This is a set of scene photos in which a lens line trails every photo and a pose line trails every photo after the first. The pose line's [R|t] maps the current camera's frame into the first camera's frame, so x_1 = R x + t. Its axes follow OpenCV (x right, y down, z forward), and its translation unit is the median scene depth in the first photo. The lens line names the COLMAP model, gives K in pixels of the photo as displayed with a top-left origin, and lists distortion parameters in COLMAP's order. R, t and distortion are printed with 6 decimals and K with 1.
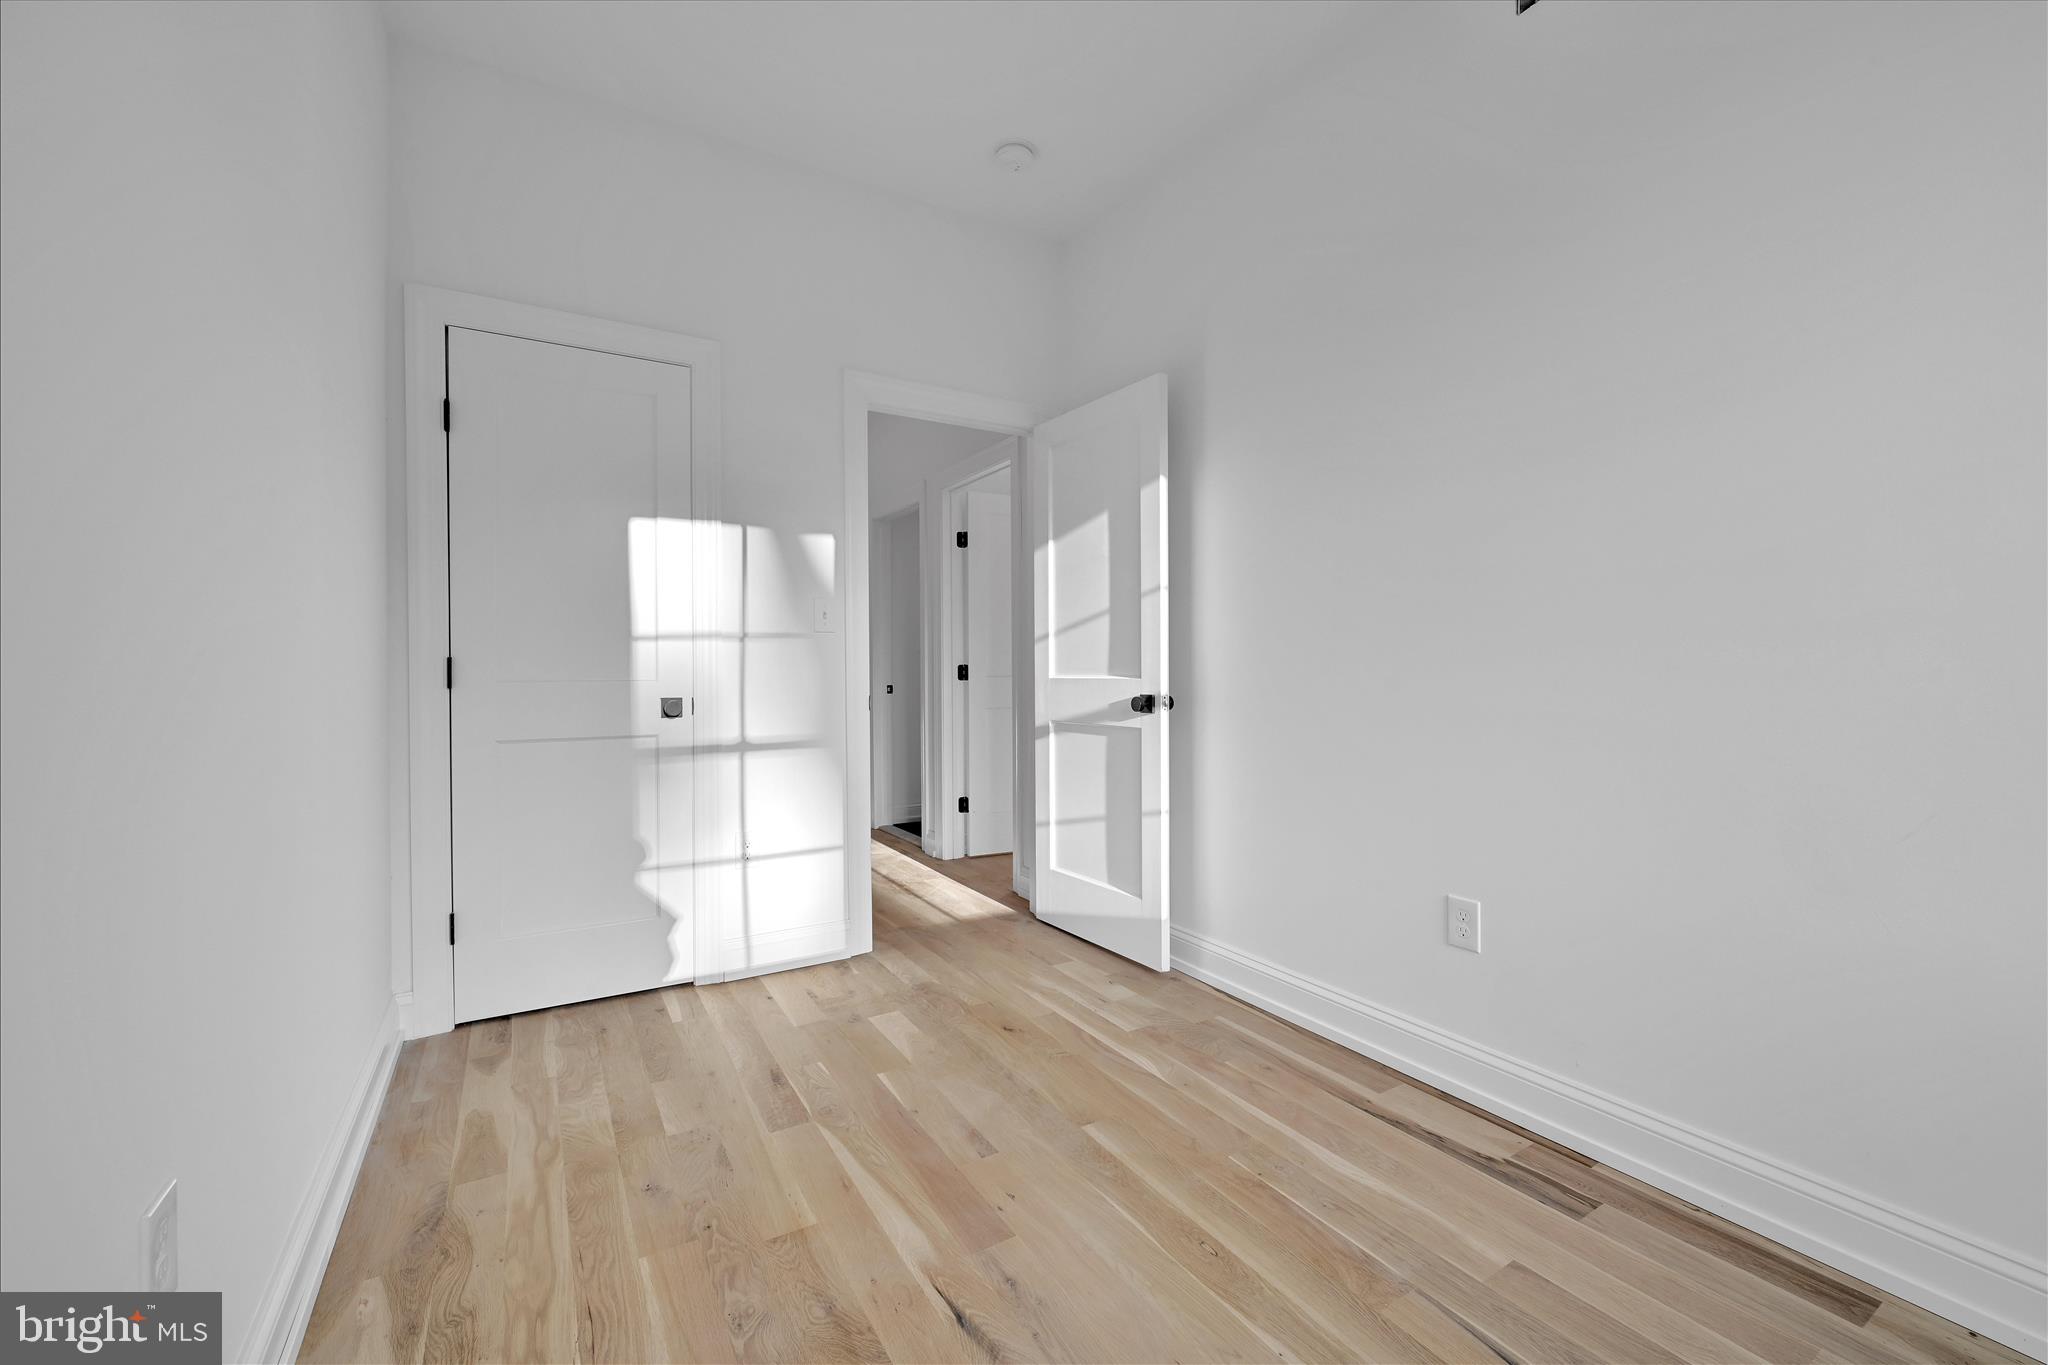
lens RADIAL K [[813.8, 0, 1021.7], [0, 813.8, 679.5], [0, 0, 1]] dist [-0.000037, 0.000282]
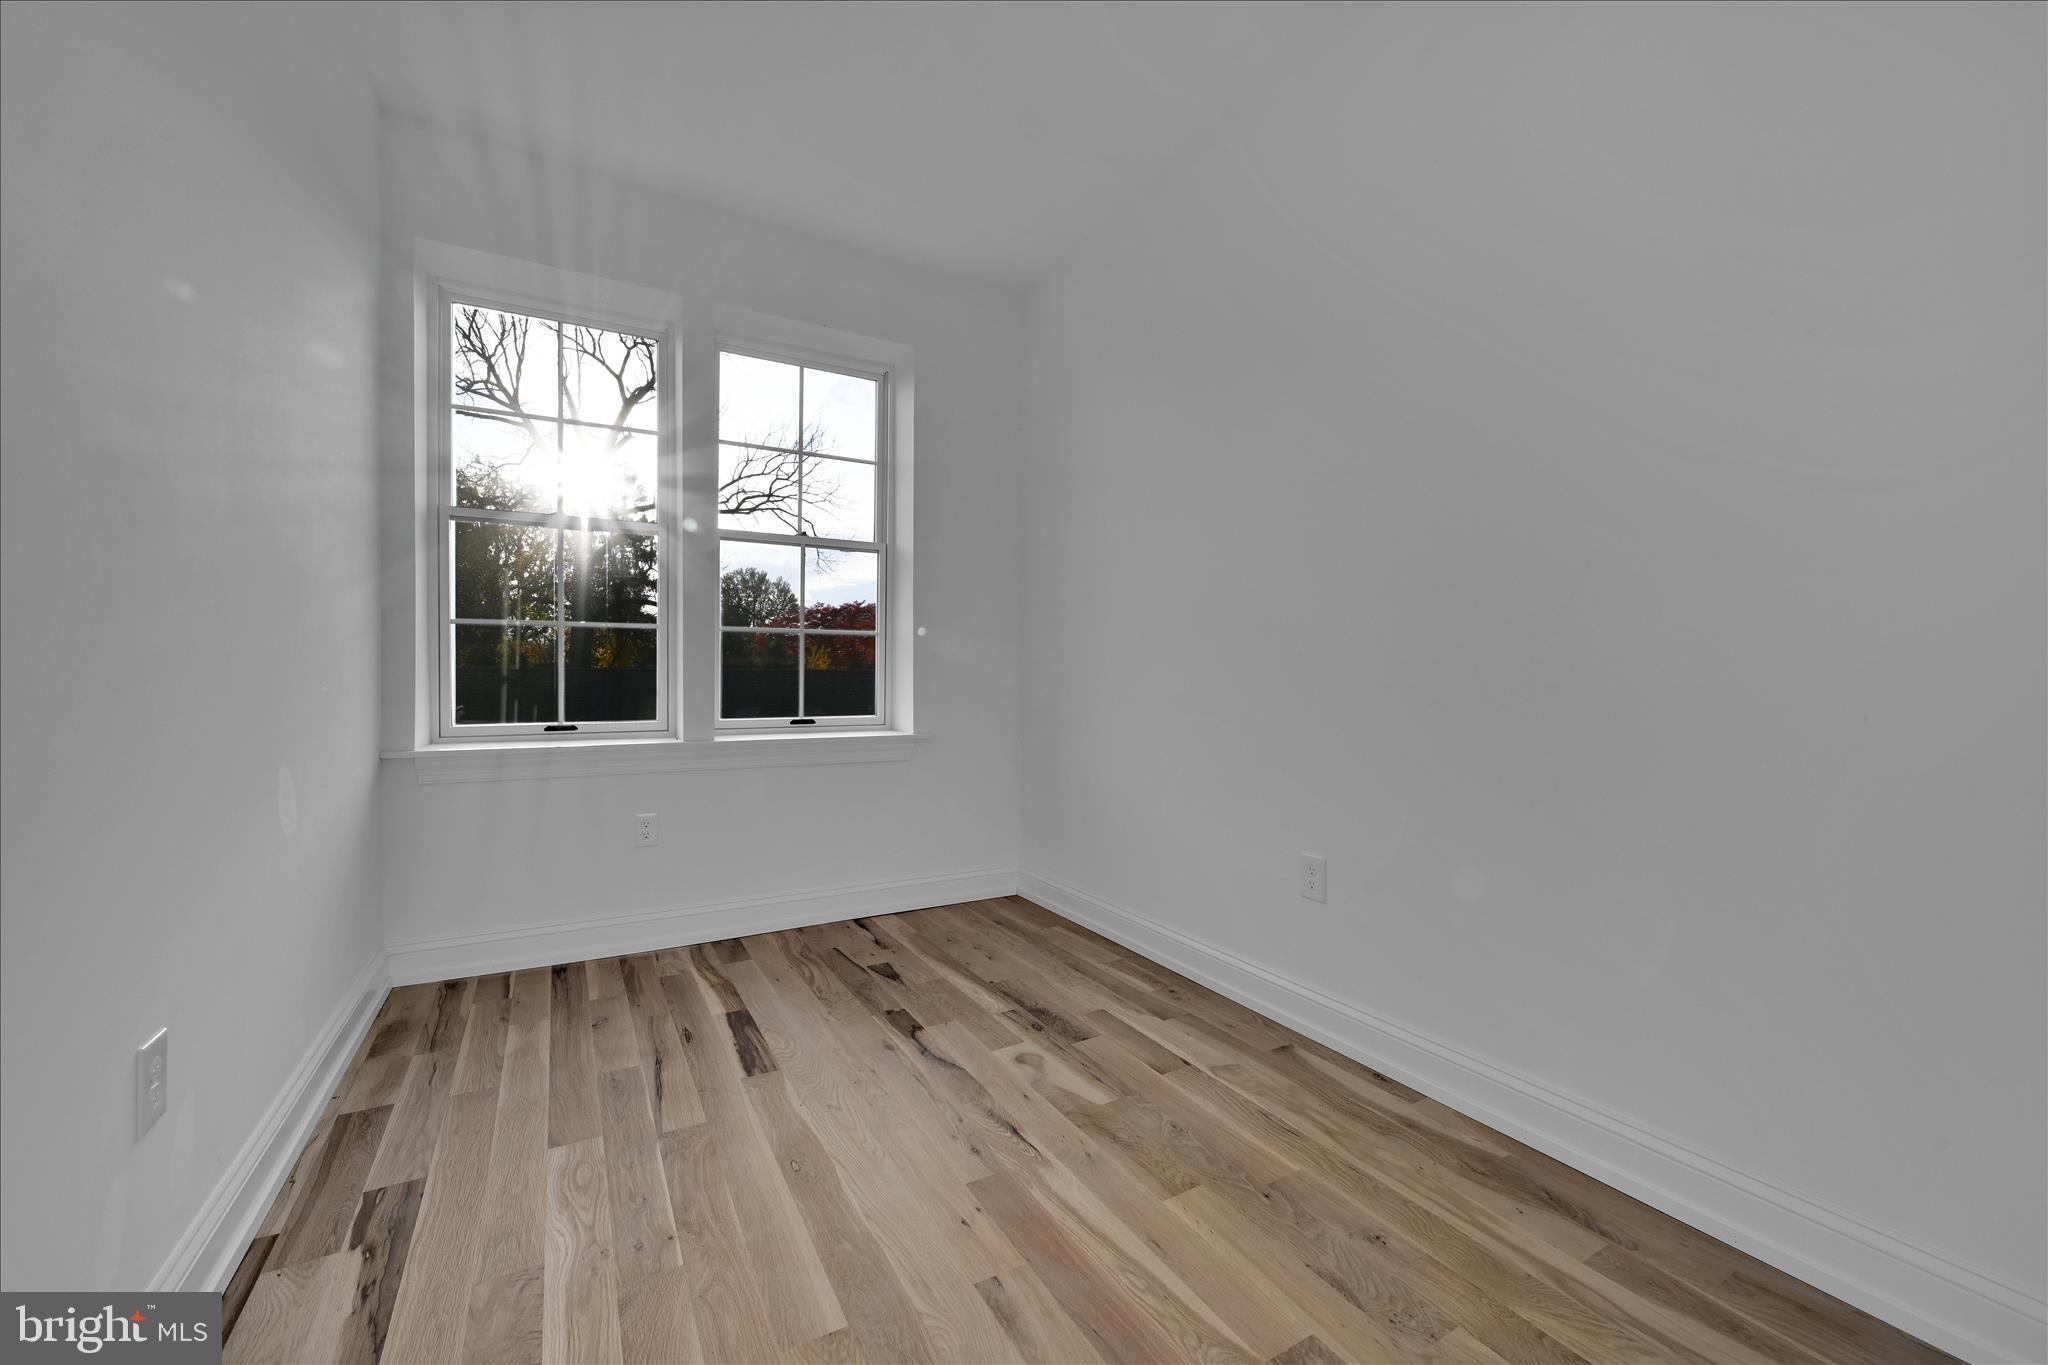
lens RADIAL K [[813.8, 0, 1021.7], [0, 813.8, 679.5], [0, 0, 1]] dist [-0.000037, 0.000282]
pose [[-0.999651, 0.001373, 0.026369, -0.105493], [0.001875, 0.999817, 0.019020, 0.008979], [-0.026338, 0.019063, -0.999471, 1.991240]]
